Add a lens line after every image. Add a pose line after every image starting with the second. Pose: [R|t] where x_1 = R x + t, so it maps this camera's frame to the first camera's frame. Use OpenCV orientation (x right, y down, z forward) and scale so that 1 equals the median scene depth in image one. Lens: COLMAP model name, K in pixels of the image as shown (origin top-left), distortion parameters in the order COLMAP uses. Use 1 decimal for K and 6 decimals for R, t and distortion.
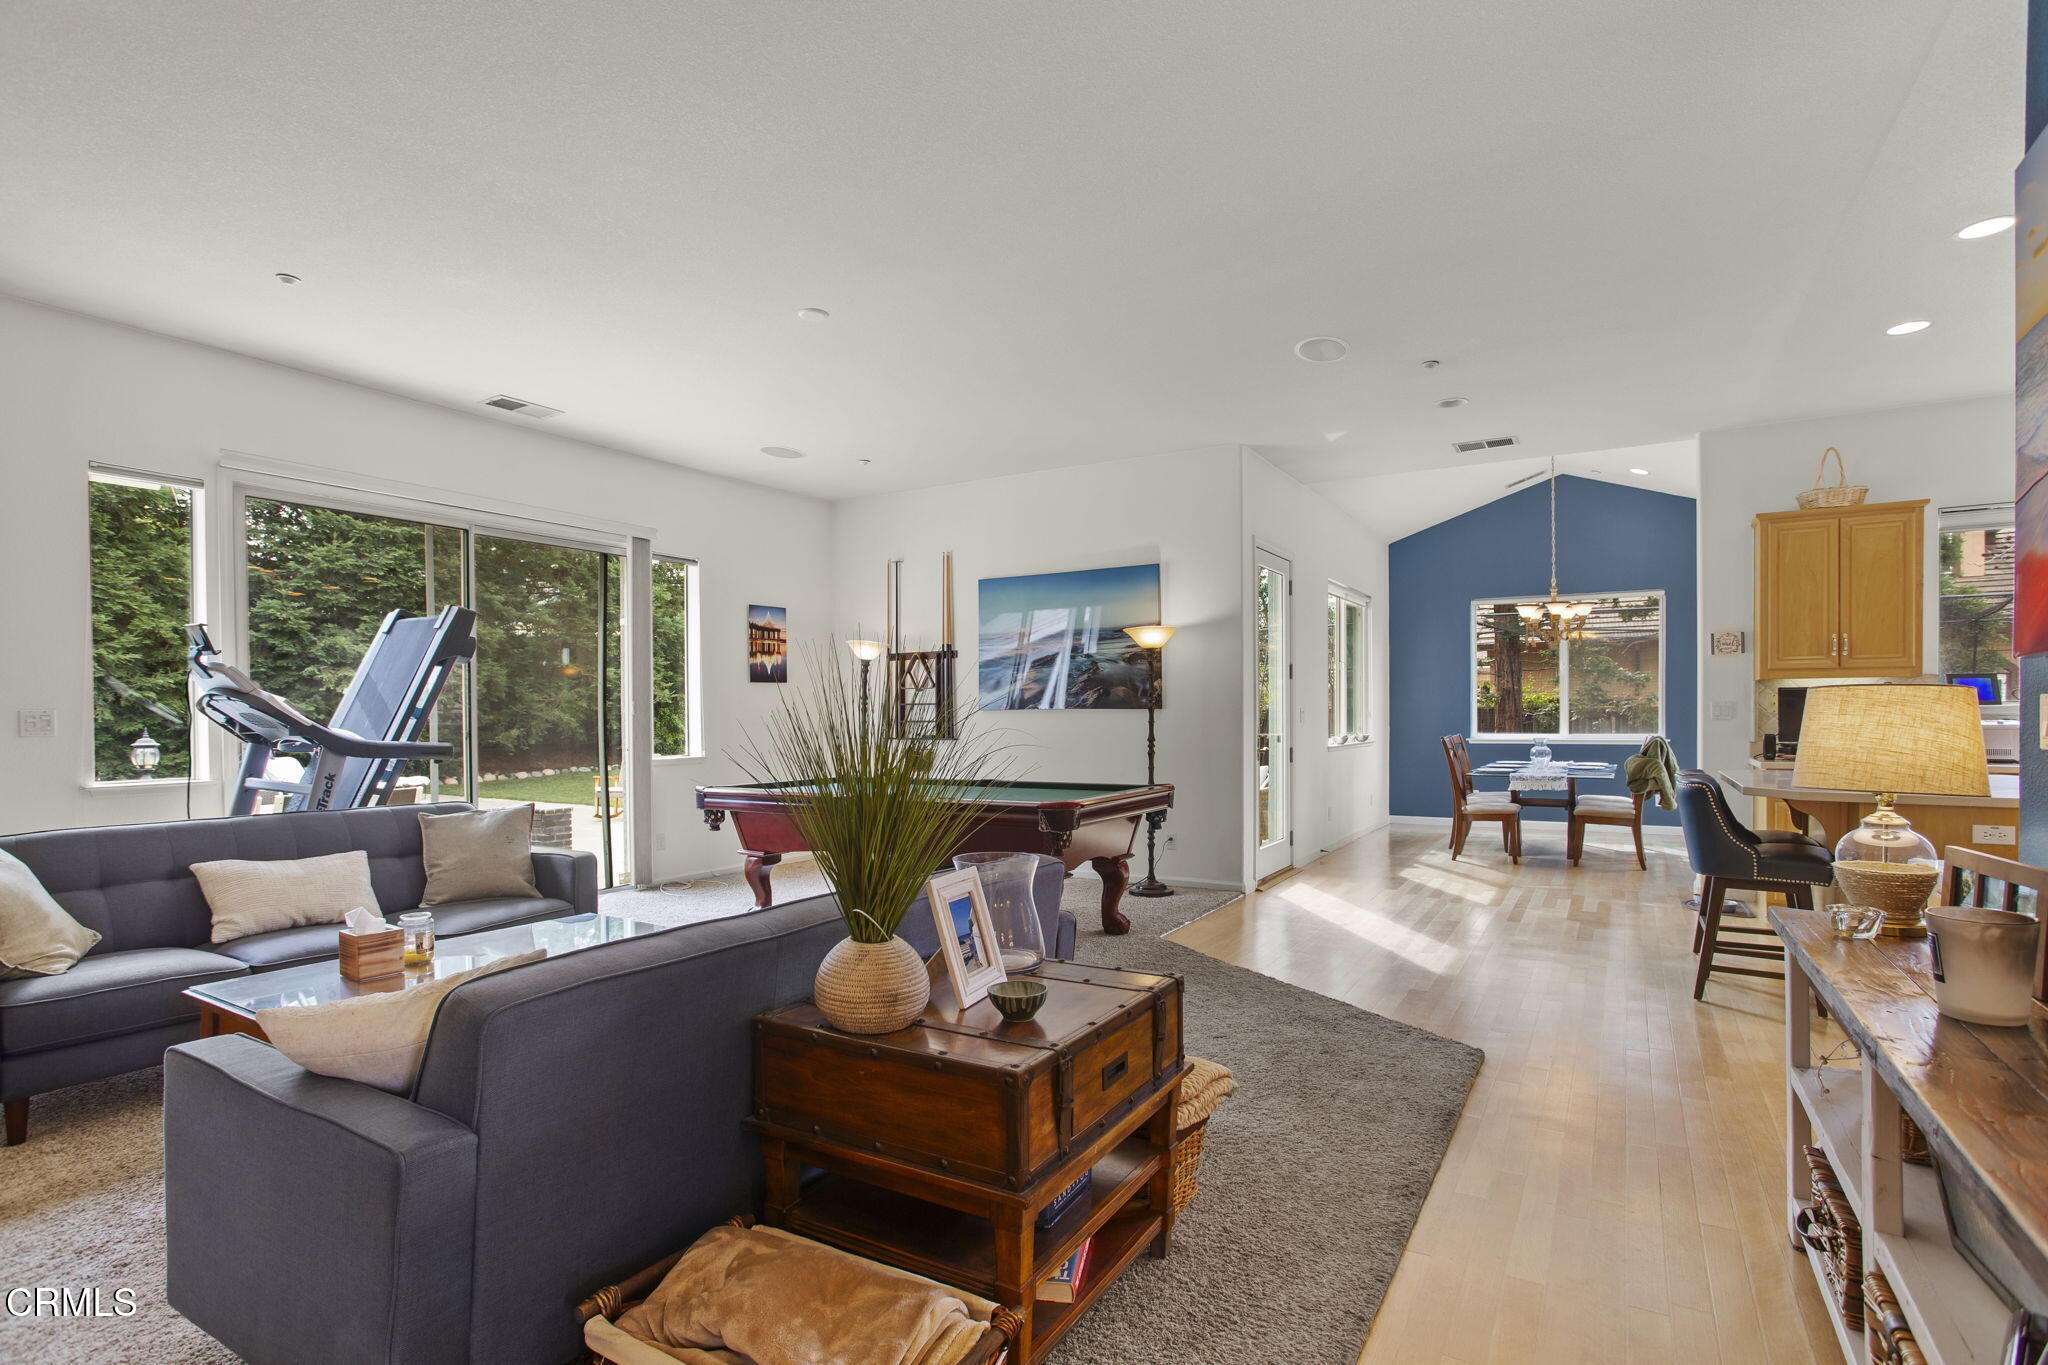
lens RADIAL K [[994.6, 0, 1026.6], [0, 994.6, 731.3], [0, 0, 1]] dist [-0.018700, 0.002240]
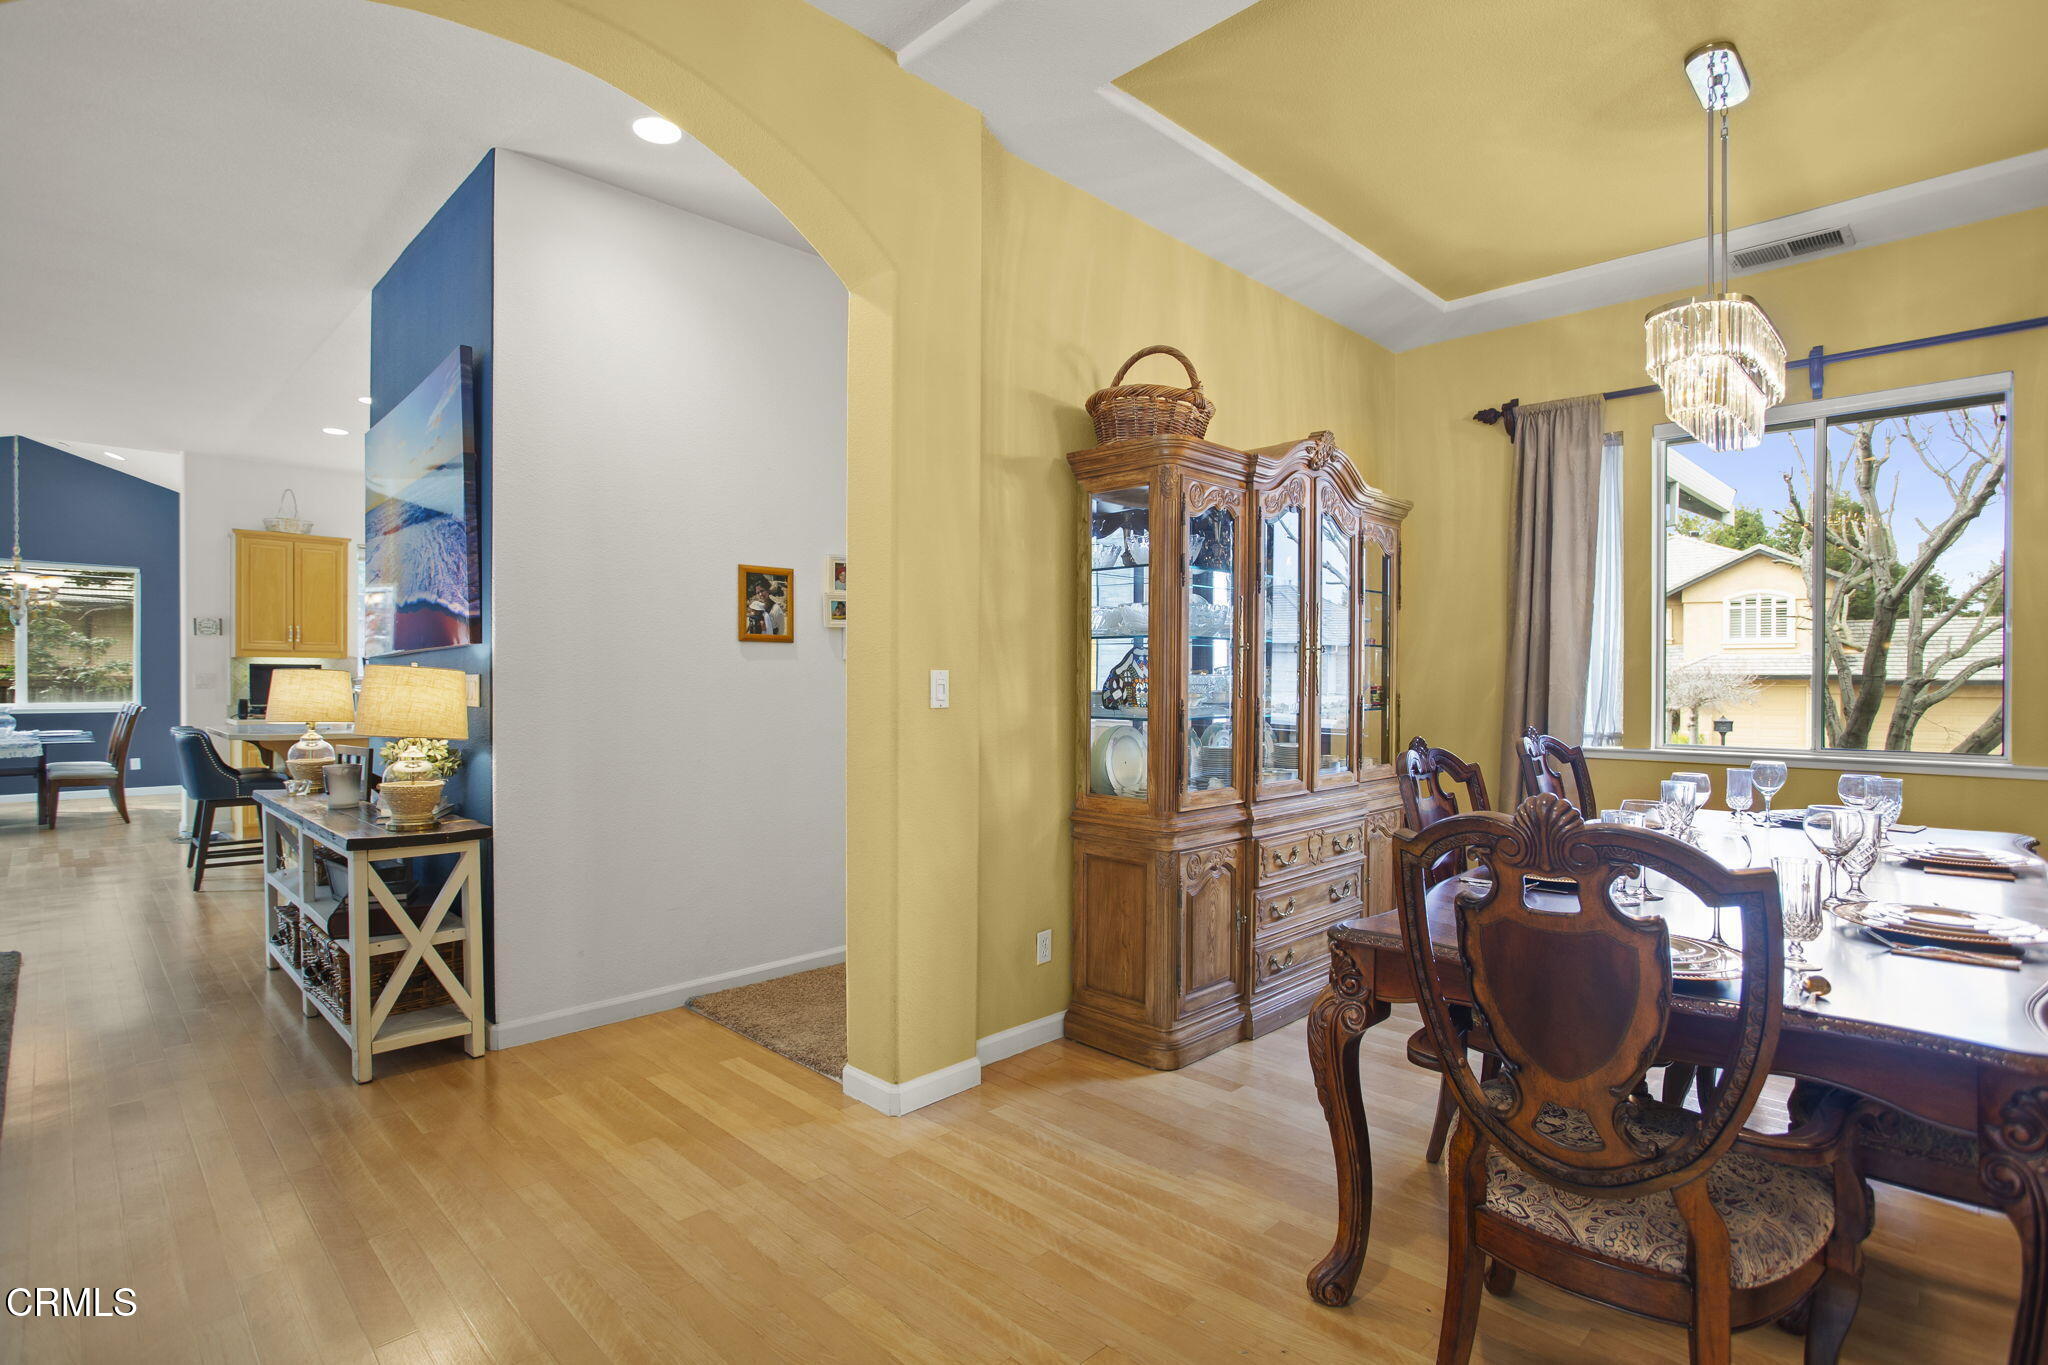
lens RADIAL K [[994.6, 0, 1004.0], [0, 994.6, 688.6], [0, 0, 1]] dist [-0.018700, 0.002240]
pose [[0.255926, 0.004071, 0.966688, -0.236422], [0.008448, 0.999944, -0.006447, 0.005598], [-0.966659, 0.009817, 0.255877, -0.294234]]
